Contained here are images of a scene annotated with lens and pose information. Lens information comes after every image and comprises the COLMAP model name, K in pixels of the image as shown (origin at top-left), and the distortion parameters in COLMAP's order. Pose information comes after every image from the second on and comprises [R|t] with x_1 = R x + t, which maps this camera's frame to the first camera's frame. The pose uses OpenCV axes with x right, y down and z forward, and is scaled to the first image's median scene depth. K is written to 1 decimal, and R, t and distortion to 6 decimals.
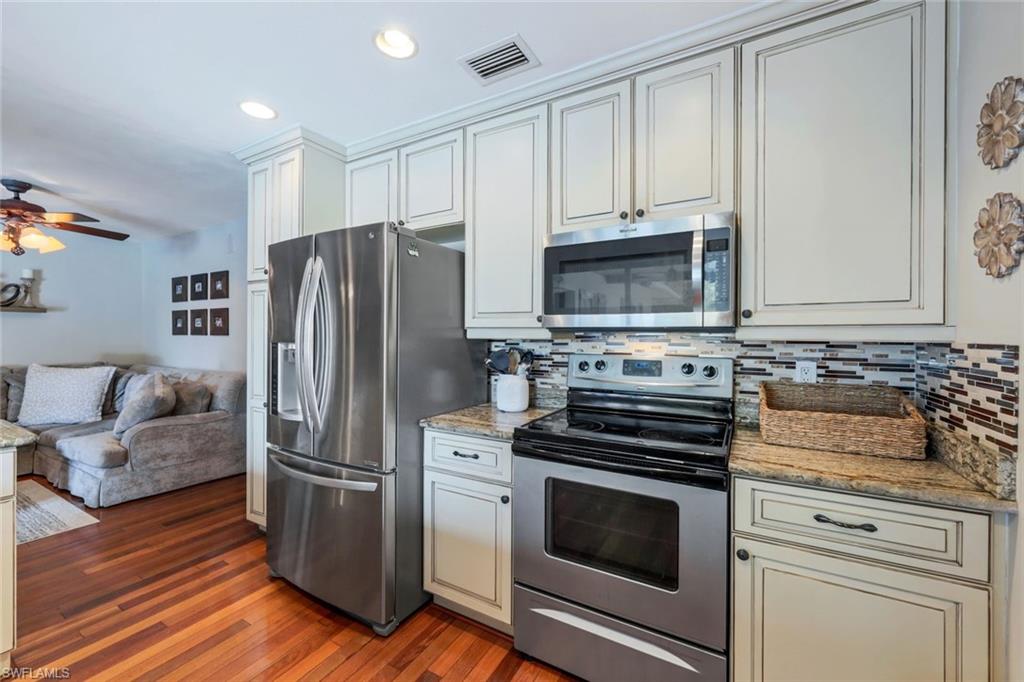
lens RADIAL K [[417.6, 0, 505.8], [0, 417.6, 338.1], [0, 0, 1]] dist [-0.002255, 0.001390]
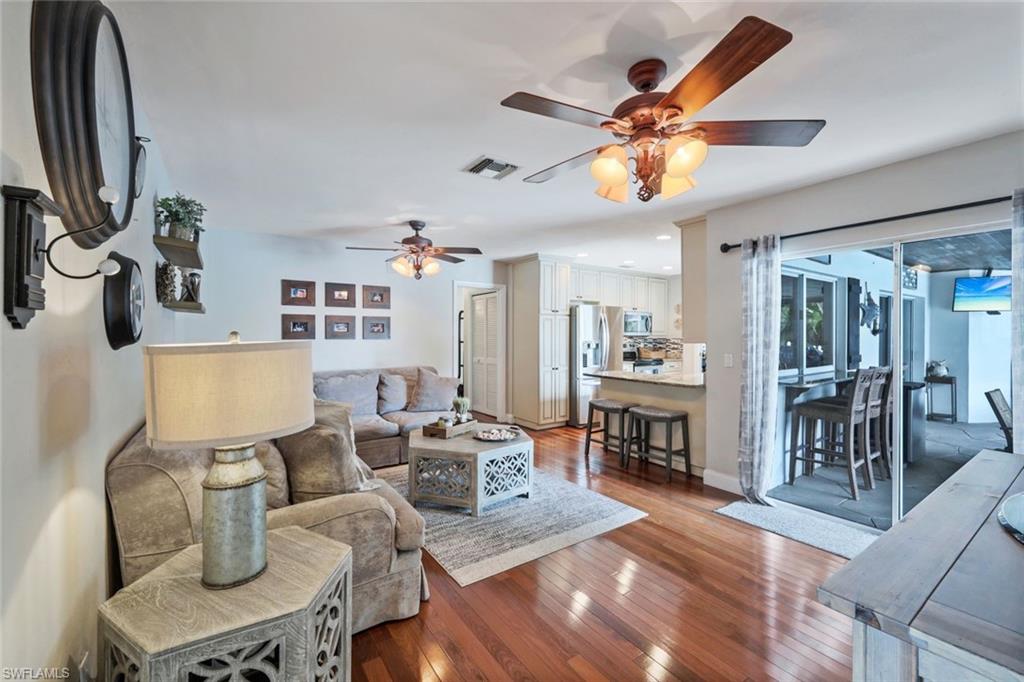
lens RADIAL K [[417.6, 0, 512.2], [0, 417.6, 336.3], [0, 0, 1]] dist [-0.002255, 0.001390]
pose [[0.420846, -0.007360, 0.907102, -2.190748], [0.005624, 0.999969, 0.005504, -0.025751], [-0.907115, 0.002785, 0.420874, 0.189373]]
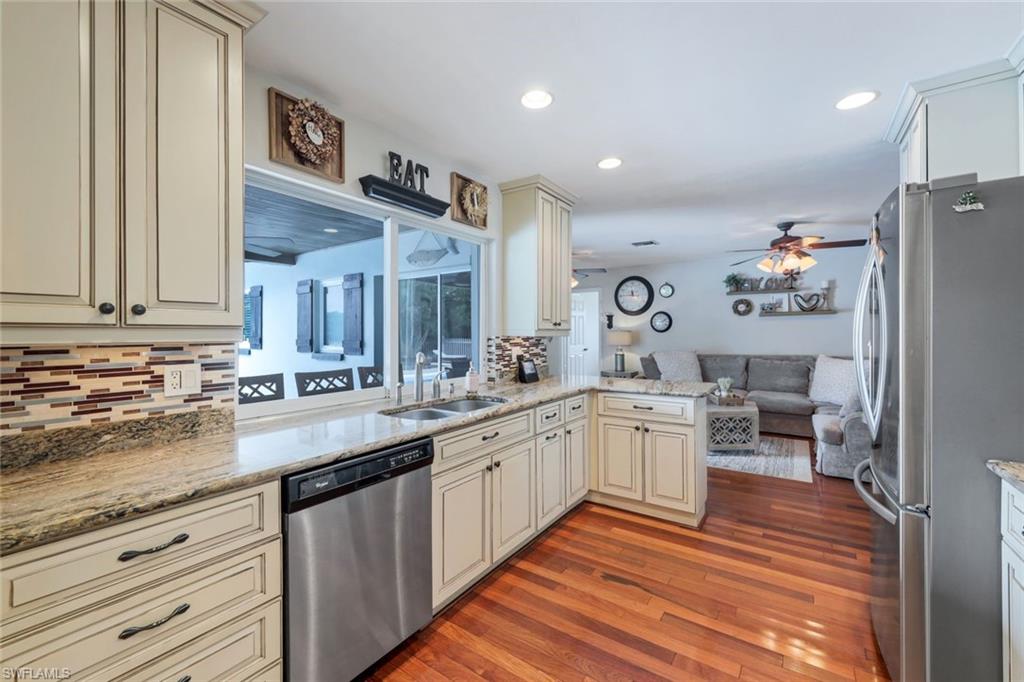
lens RADIAL K [[417.6, 0, 508.0], [0, 417.6, 332.9], [0, 0, 1]] dist [-0.002255, 0.001390]
pose [[-0.082714, -0.004021, -0.996565, 0.301831], [0.000068, 0.999992, -0.004041, 0.000927], [0.996573, -0.000402, -0.082713, 0.182337]]
